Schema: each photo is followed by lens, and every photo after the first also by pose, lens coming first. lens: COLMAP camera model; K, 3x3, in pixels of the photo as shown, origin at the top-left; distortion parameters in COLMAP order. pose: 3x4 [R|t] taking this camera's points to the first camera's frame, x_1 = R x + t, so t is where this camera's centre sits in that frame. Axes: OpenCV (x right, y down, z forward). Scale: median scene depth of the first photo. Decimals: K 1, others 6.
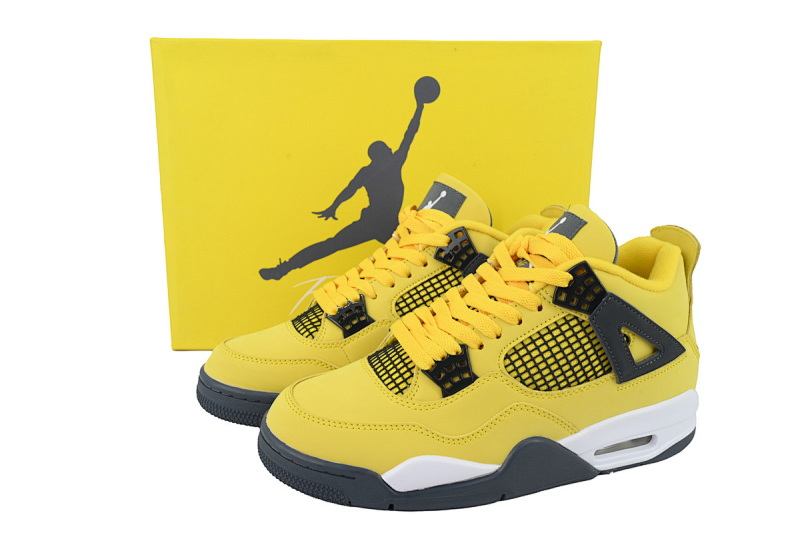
lens RADIAL K [[698.8, 0, 400.0], [0, 698.8, 266.5], [0, 0, 1]] dist [-0.004715, -0.002497]
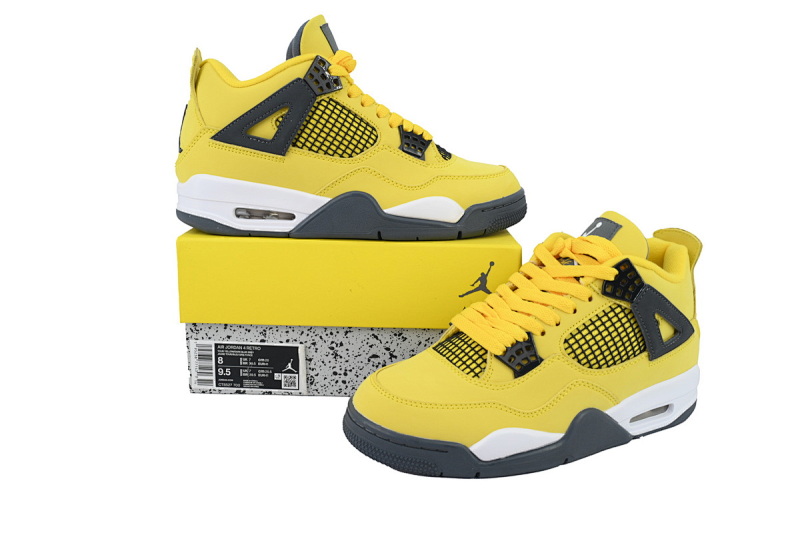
lens RADIAL K [[698.8, 0, 400.0], [0, 698.8, 266.5], [0, 0, 1]] dist [-0.004715, -0.002497]
pose [[0.987504, -0.020960, 0.156195, -0.301938], [0.022857, 0.999685, -0.010356, 0.009676], [-0.155929, 0.013797, 0.987672, -0.117448]]
